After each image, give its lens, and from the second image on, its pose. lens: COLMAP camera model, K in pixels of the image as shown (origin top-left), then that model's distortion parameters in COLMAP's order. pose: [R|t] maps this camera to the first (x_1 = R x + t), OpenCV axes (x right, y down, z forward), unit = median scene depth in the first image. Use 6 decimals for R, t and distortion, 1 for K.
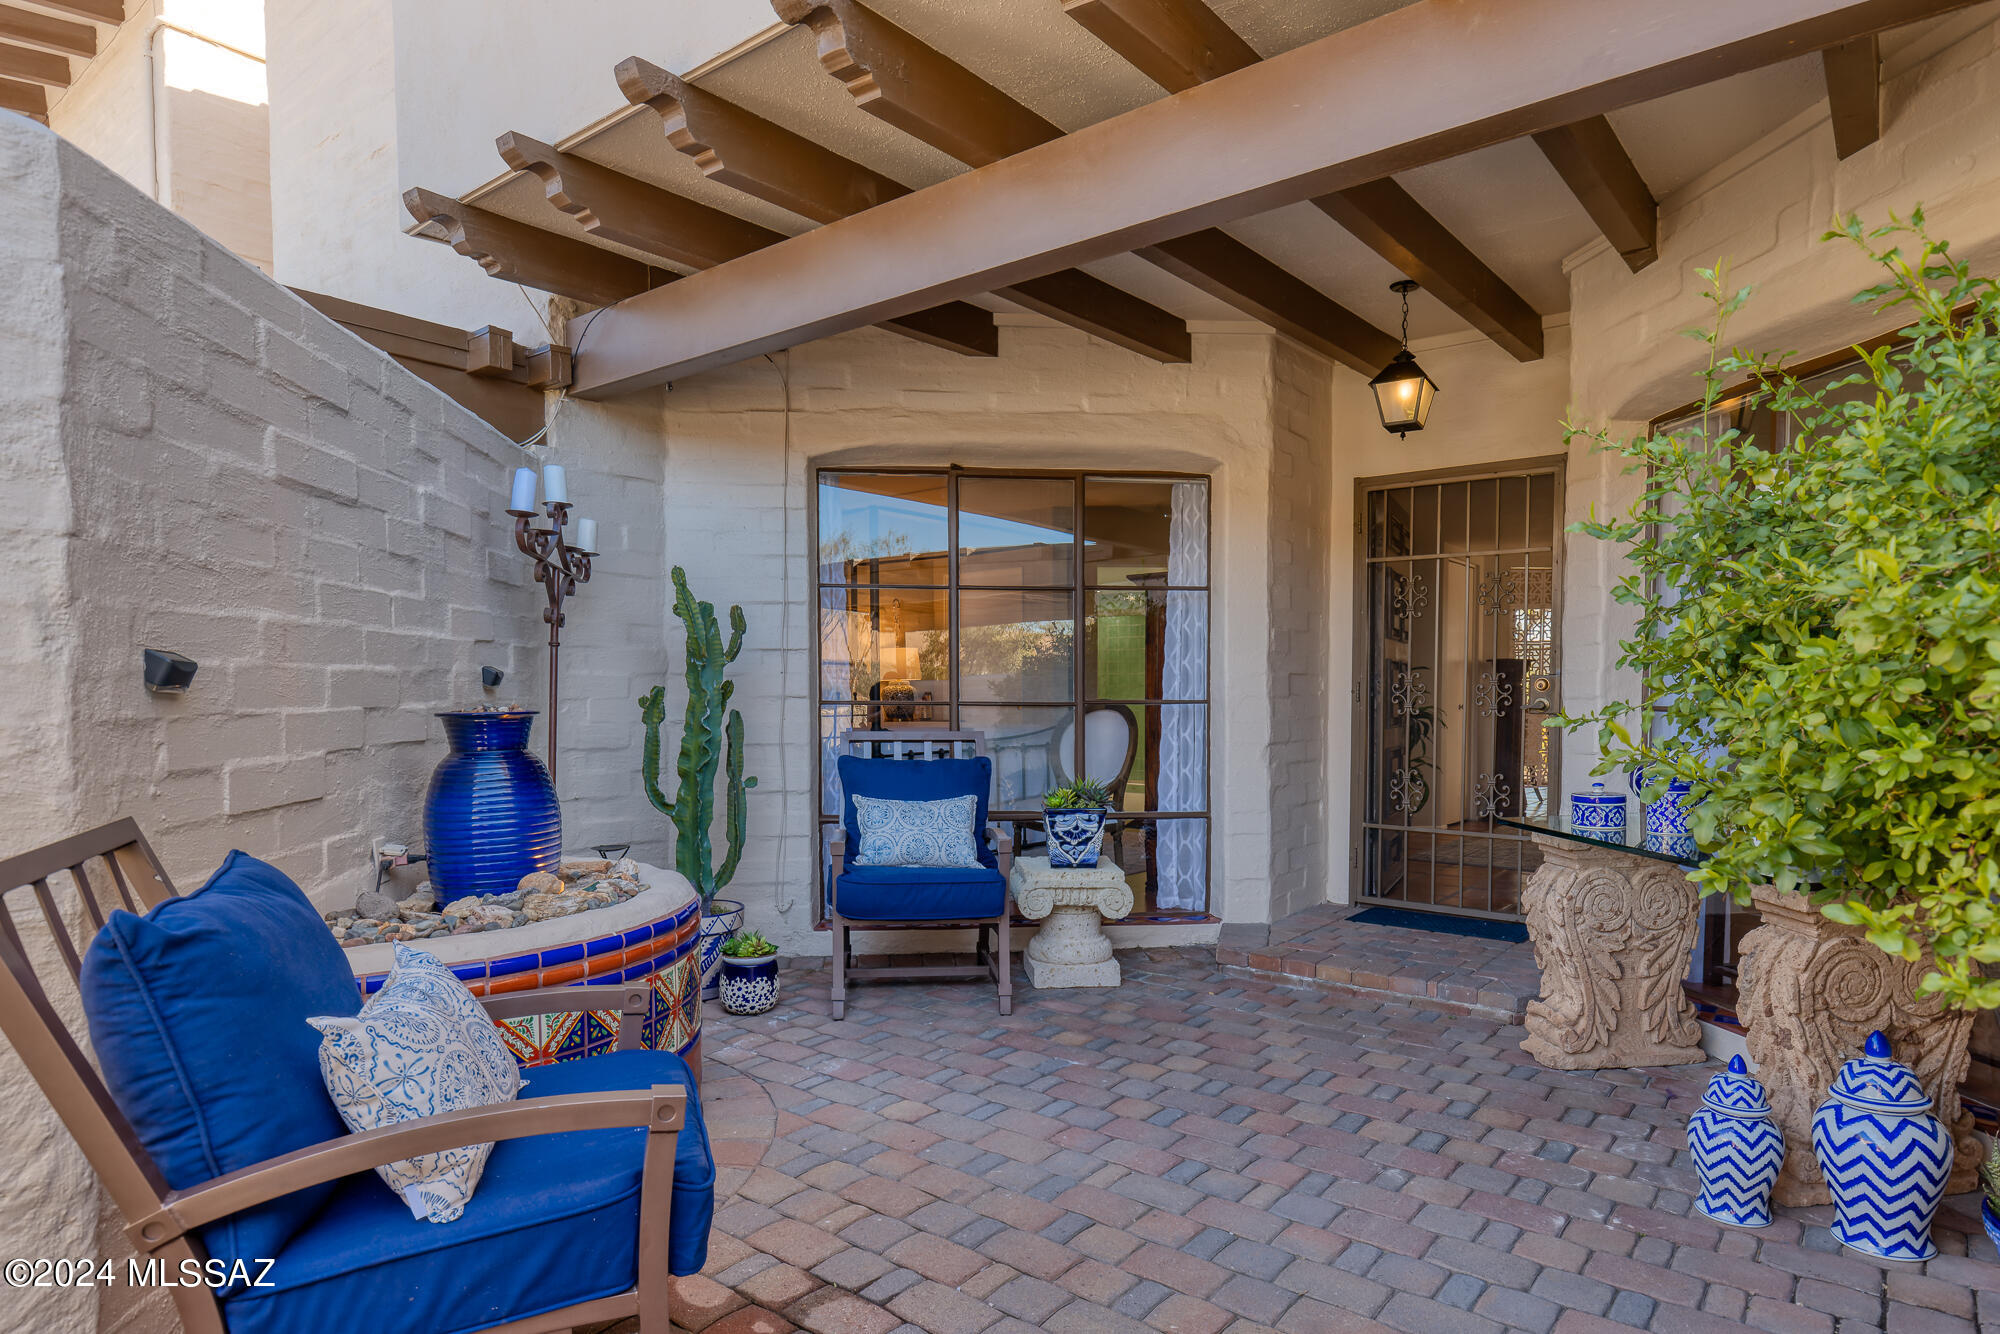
lens RADIAL K [[1152.3, 0, 996.0], [0, 1152.3, 674.2], [0, 0, 1]] dist [-0.000030, -0.001101]
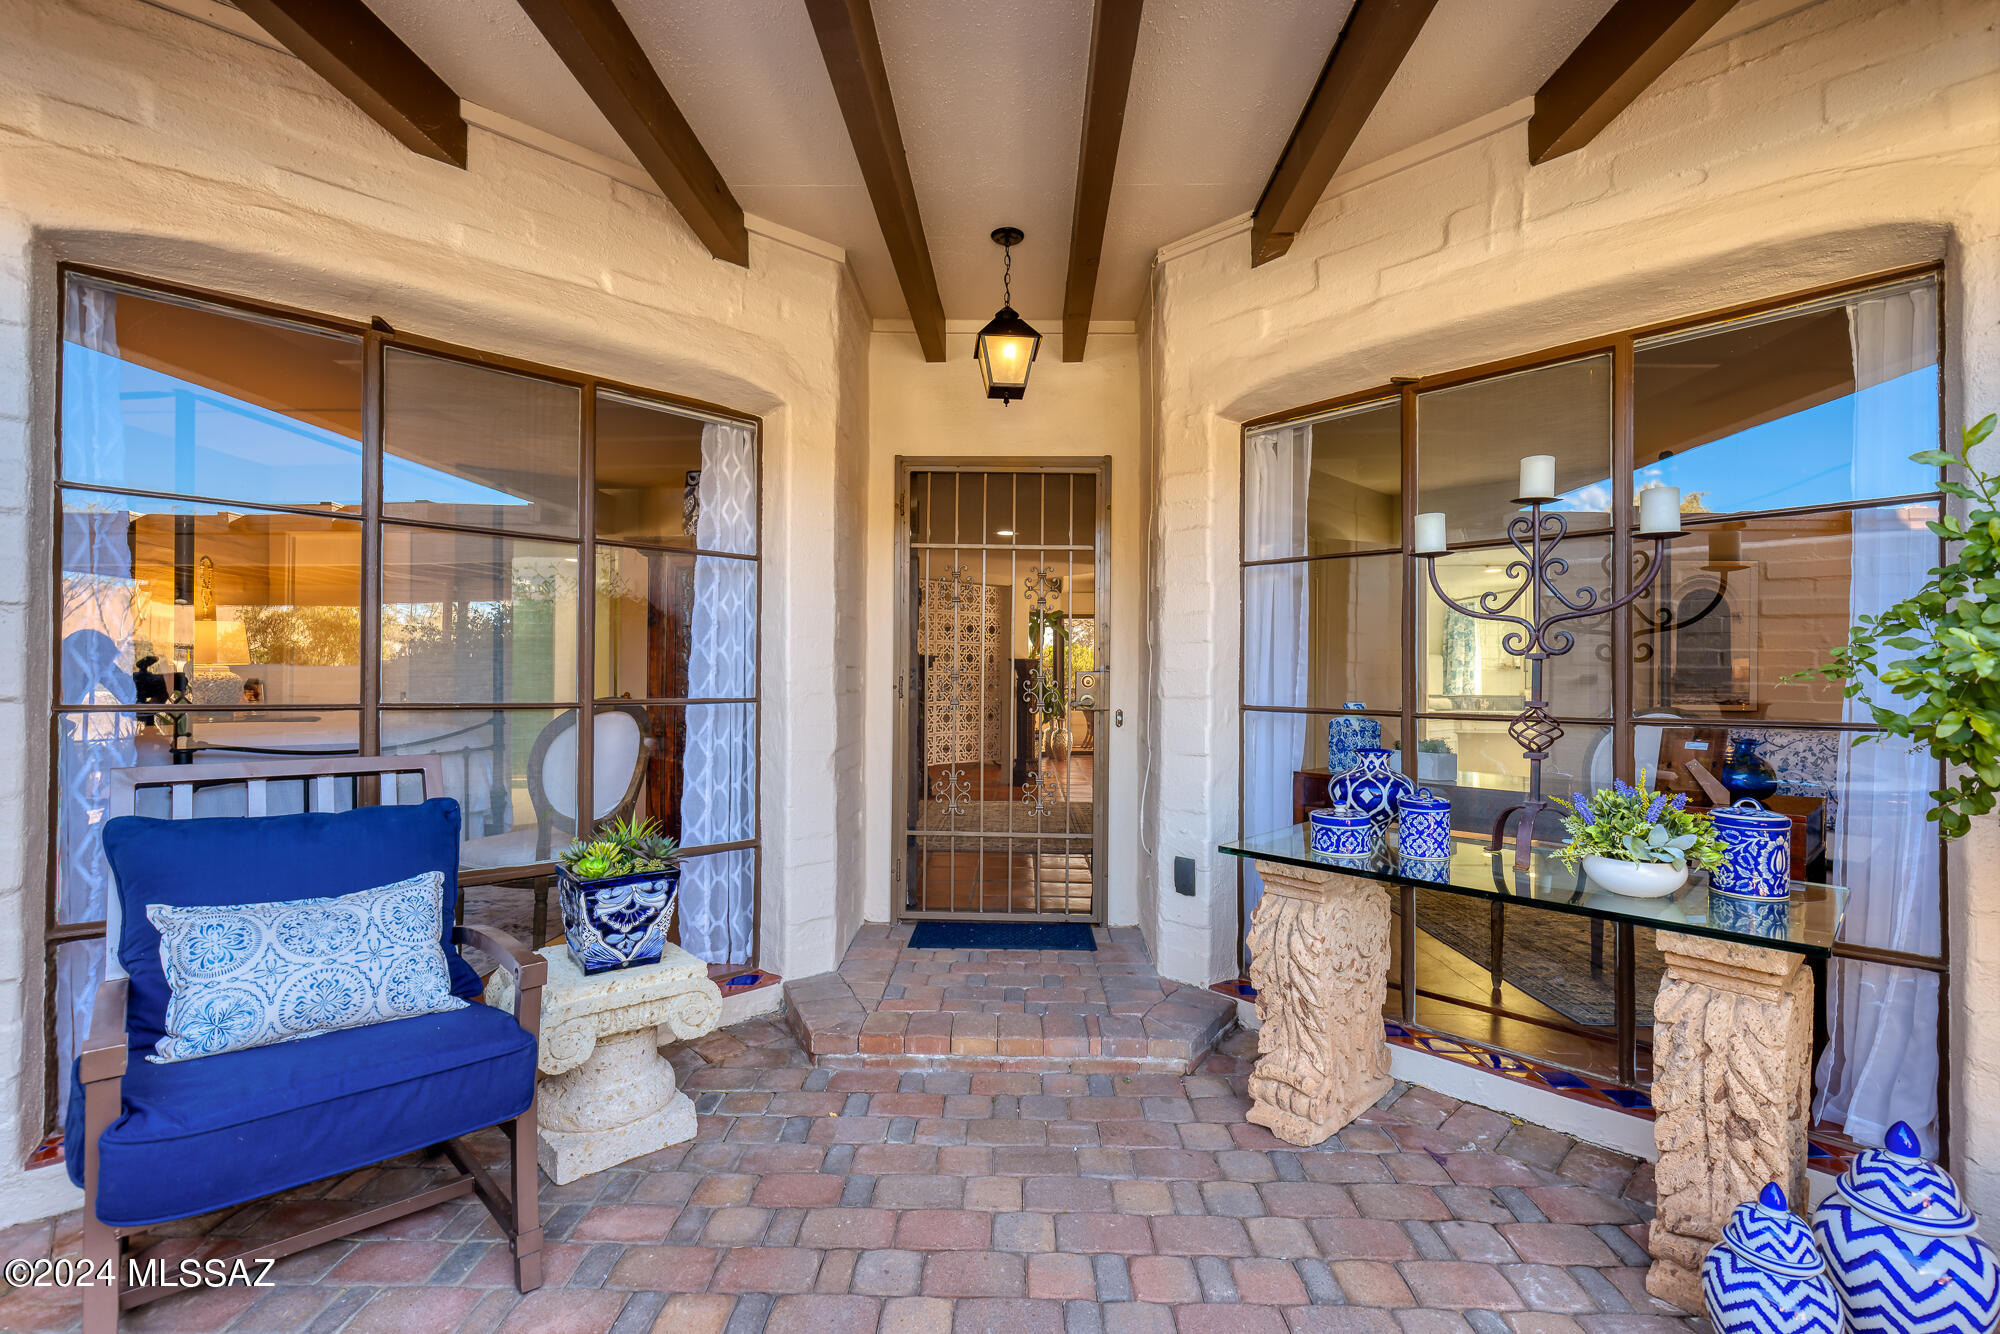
lens RADIAL K [[904.0, 0, 1012.3], [0, 904.0, 661.6], [0, 0, 1]] dist [0.000982, -0.000271]
pose [[0.790100, 0.018765, 0.612690, -0.070444], [-0.016590, 0.999820, -0.009228, 0.000039], [-0.612753, -0.002873, 0.790269, 0.466705]]
